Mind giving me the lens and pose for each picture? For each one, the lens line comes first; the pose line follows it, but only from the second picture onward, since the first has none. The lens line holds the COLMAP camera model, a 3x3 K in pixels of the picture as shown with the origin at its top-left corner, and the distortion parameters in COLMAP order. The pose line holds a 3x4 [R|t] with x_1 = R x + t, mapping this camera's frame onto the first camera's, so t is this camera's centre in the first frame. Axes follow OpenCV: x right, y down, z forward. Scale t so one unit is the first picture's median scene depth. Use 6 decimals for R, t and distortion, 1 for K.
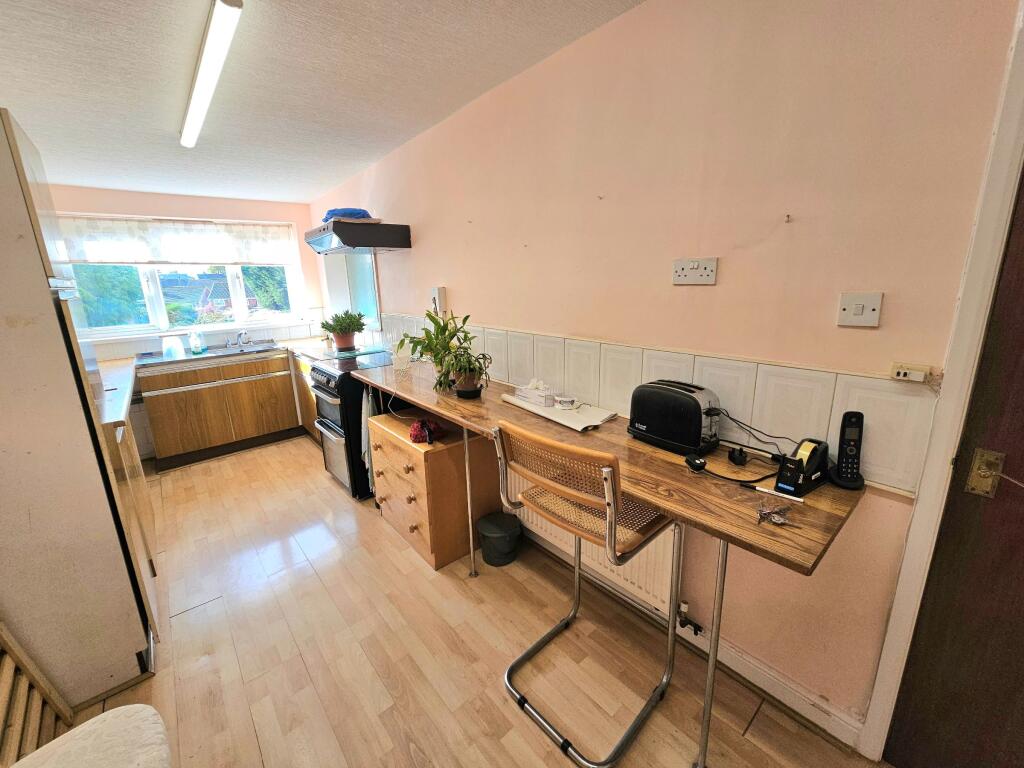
lens RADIAL K [[417.7, 0, 509.1], [0, 417.7, 380.5], [0, 0, 1]] dist [-0.002053, -0.000379]
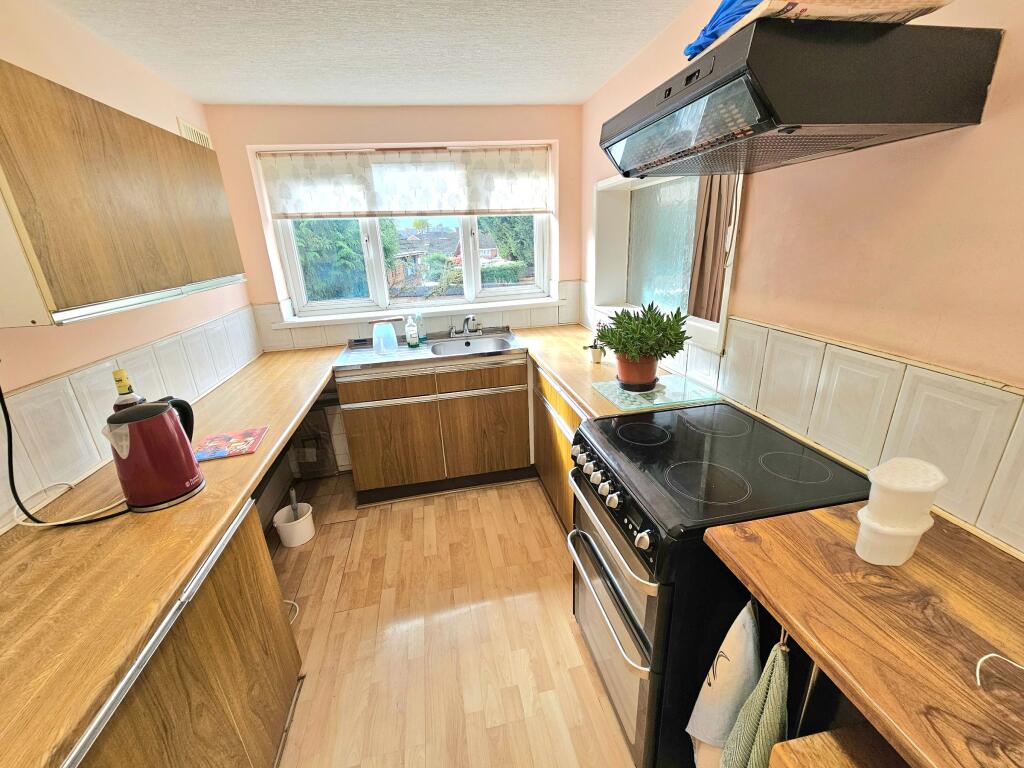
lens RADIAL K [[417.7, 0, 509.1], [0, 417.7, 380.5], [0, 0, 1]] dist [-0.002053, -0.000379]
pose [[0.872924, 0.150233, -0.464148, -0.296617], [-0.097360, 0.985912, 0.136010, -0.131248], [0.478042, -0.073537, 0.875253, 0.501549]]
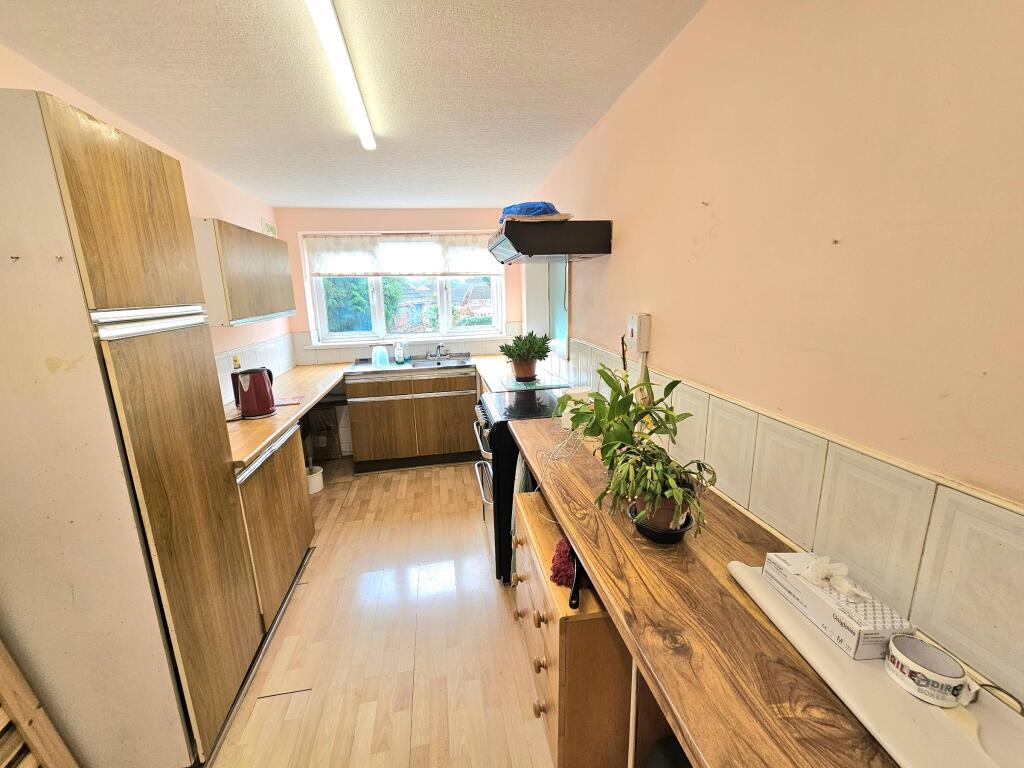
lens RADIAL K [[416.4, 0, 509.6], [0, 416.4, 378.9], [0, 0, 1]] dist [-0.000736, -0.000114]
pose [[0.864897, 0.112964, -0.489073, -0.015234], [-0.118181, 0.992784, 0.020313, -0.087304], [0.487838, 0.040230, 0.872007, 0.270948]]
